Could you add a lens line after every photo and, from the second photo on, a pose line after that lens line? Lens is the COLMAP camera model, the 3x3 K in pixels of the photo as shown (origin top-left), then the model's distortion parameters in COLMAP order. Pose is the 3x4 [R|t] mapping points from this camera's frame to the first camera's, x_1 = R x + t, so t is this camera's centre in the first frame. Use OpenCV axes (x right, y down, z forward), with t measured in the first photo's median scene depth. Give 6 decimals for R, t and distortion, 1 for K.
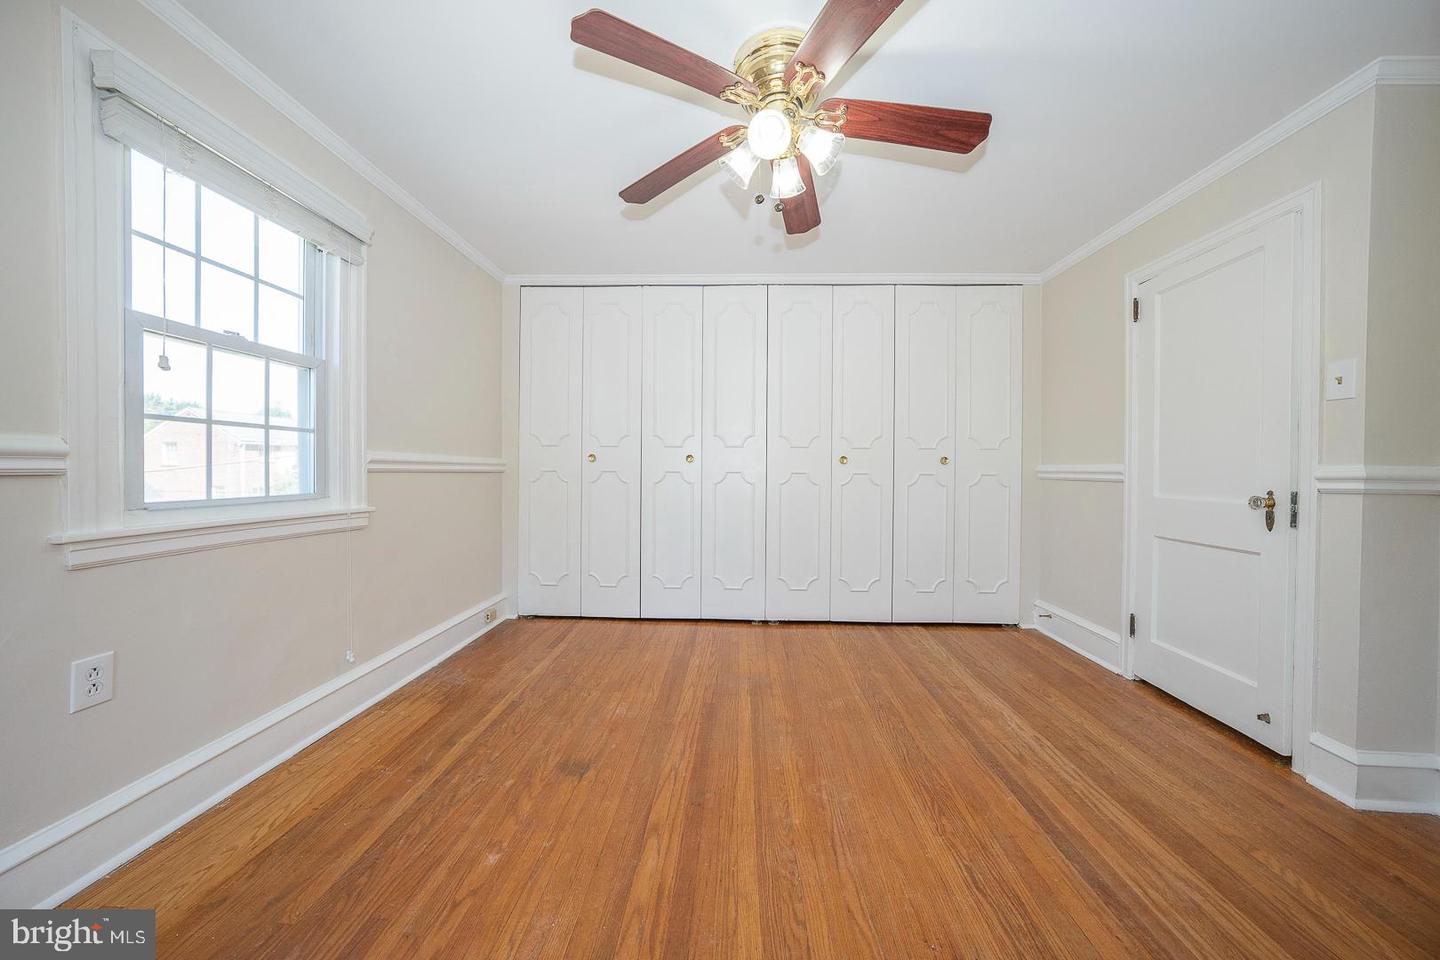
lens RADIAL K [[495.5, 0, 721.4], [0, 495.5, 475.1], [0, 0, 1]] dist [-0.028650, 0.006525]
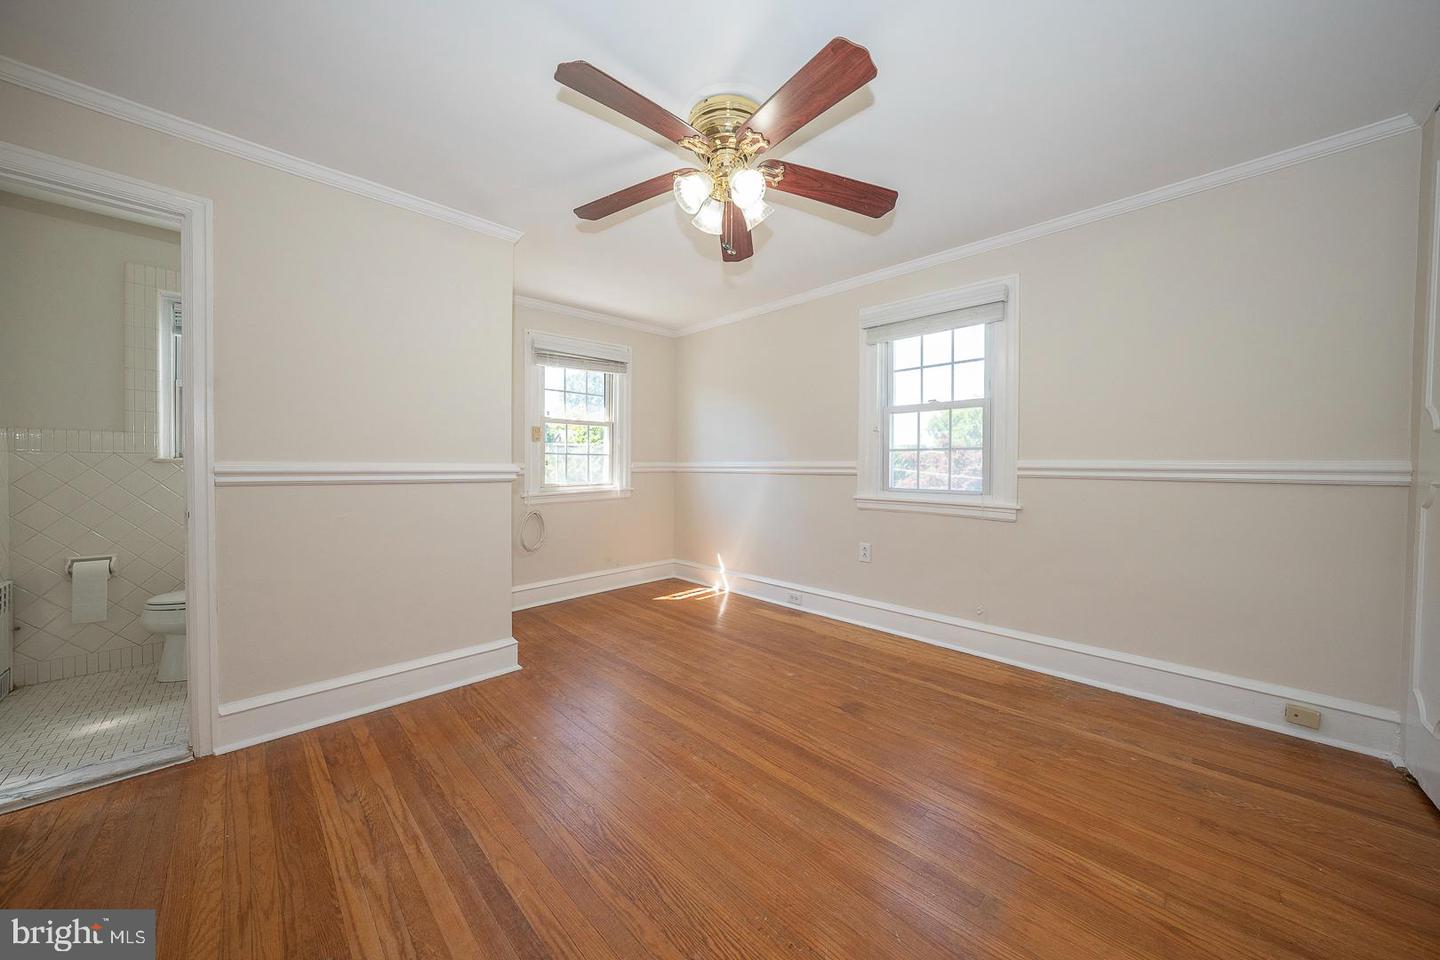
lens RADIAL K [[495.5, 0, 721.4], [0, 495.5, 475.1], [0, 0, 1]] dist [-0.028650, 0.006525]
pose [[-0.686673, 0.001188, -0.726965, 0.861804], [-0.019184, 0.999621, 0.019755, -0.027658], [0.726713, 0.027512, -0.686390, 1.607753]]
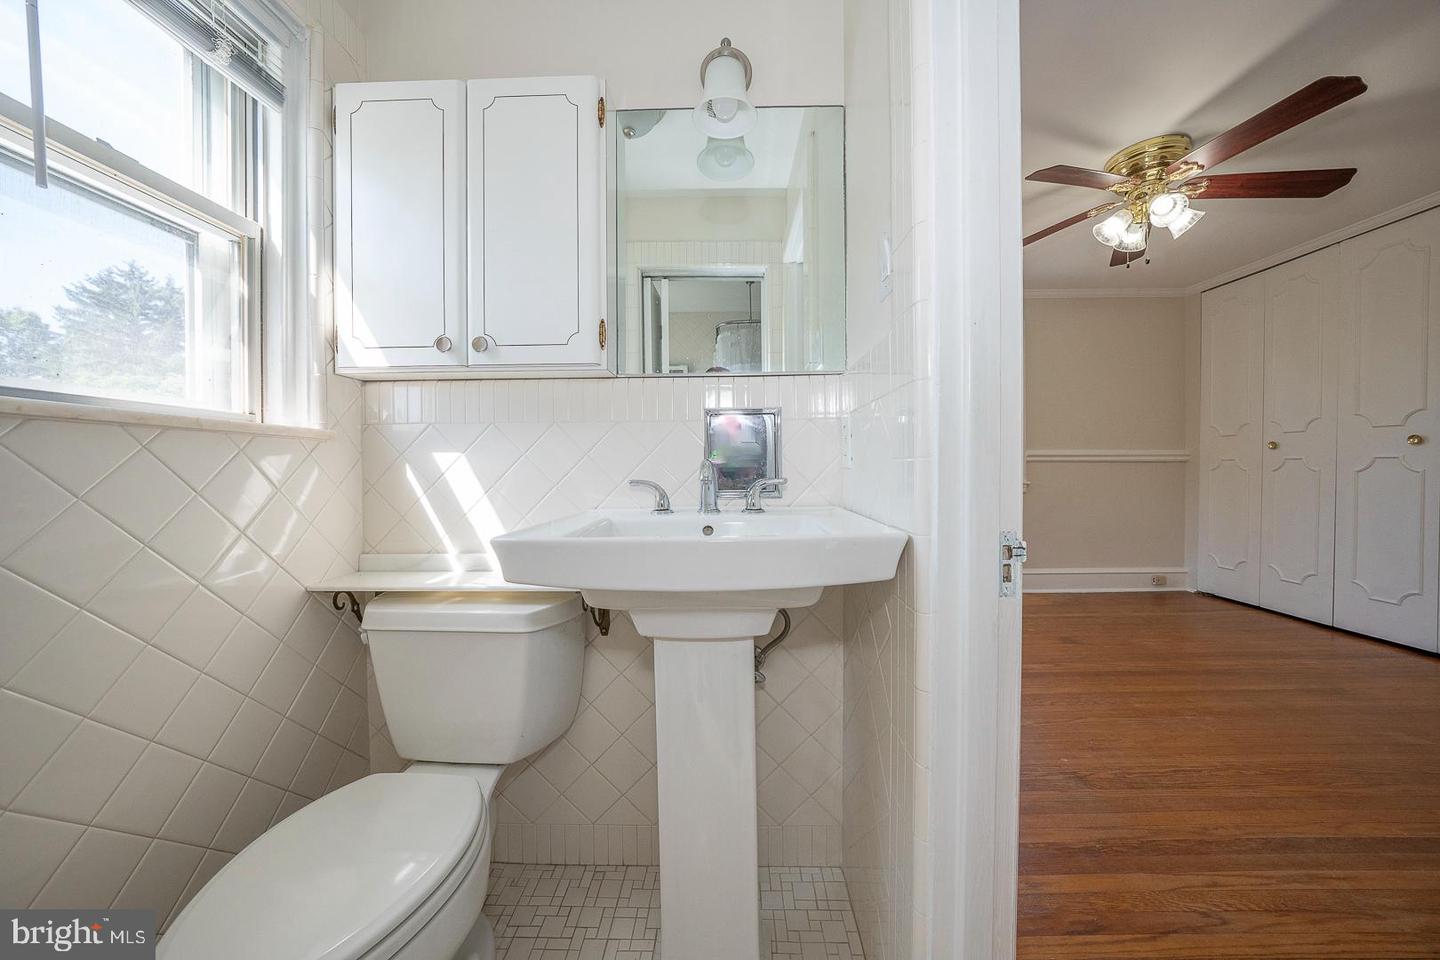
lens RADIAL K [[495.5, 0, 721.4], [0, 495.5, 475.1], [0, 0, 1]] dist [-0.028650, 0.006525]
pose [[0.018514, 0.011413, -0.999763, 1.291345], [-0.004042, 0.999928, 0.011340, 0.032180], [0.999820, 0.003831, 0.018559, -0.187941]]
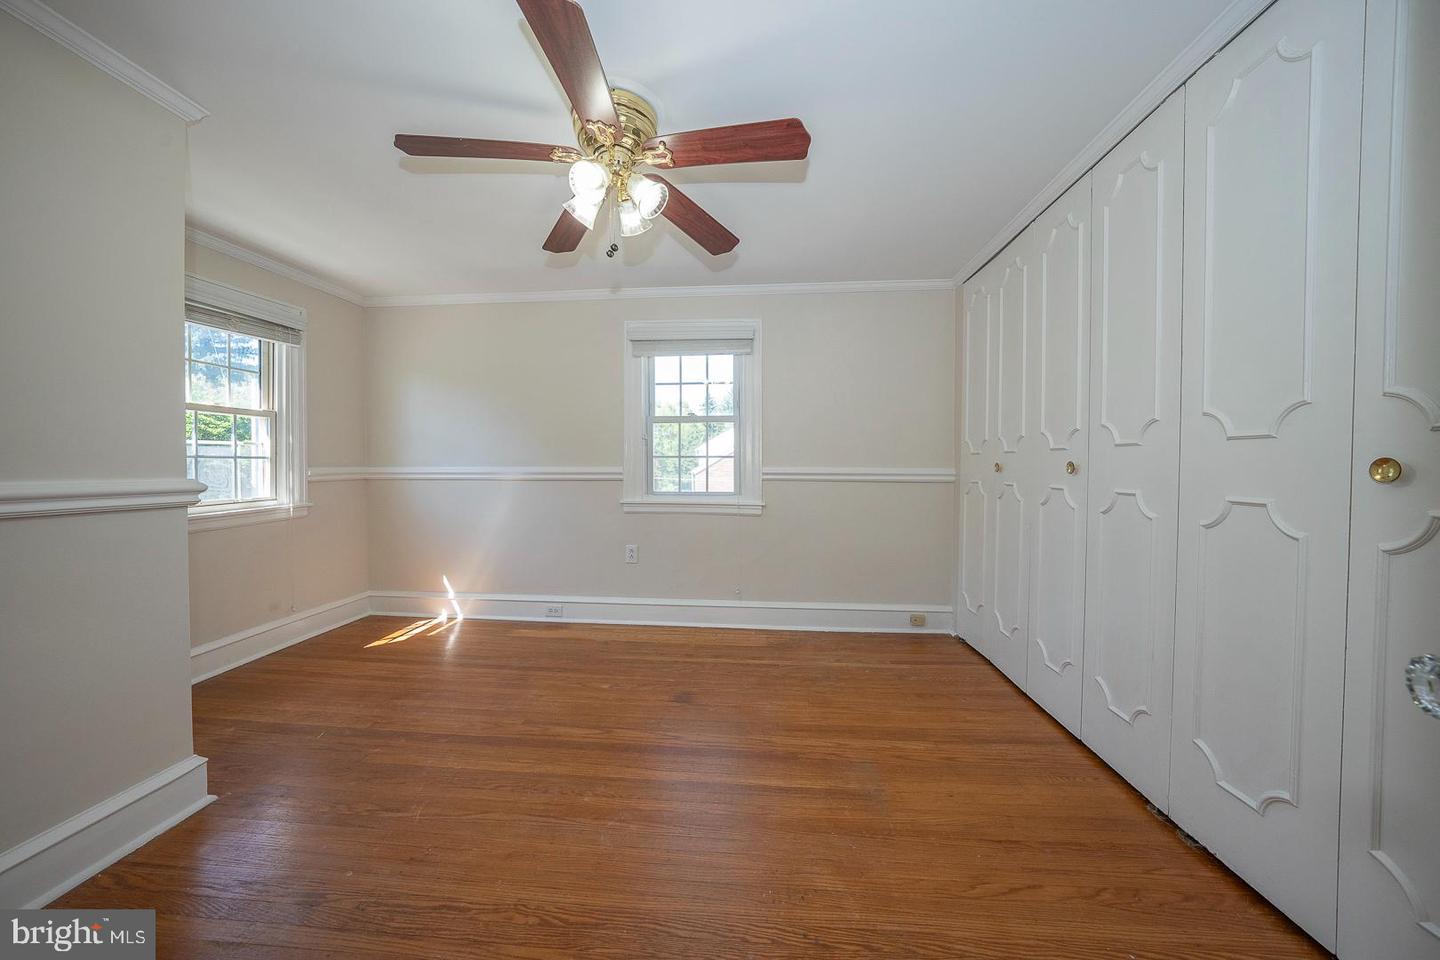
lens RADIAL K [[495.5, 0, 721.4], [0, 495.5, 475.1], [0, 0, 1]] dist [-0.028650, 0.006525]
pose [[-0.047362, 0.010257, -0.998825, 1.076429], [-0.013933, 0.999843, 0.010928, -0.048977], [0.998781, 0.014434, -0.047212, 1.157070]]
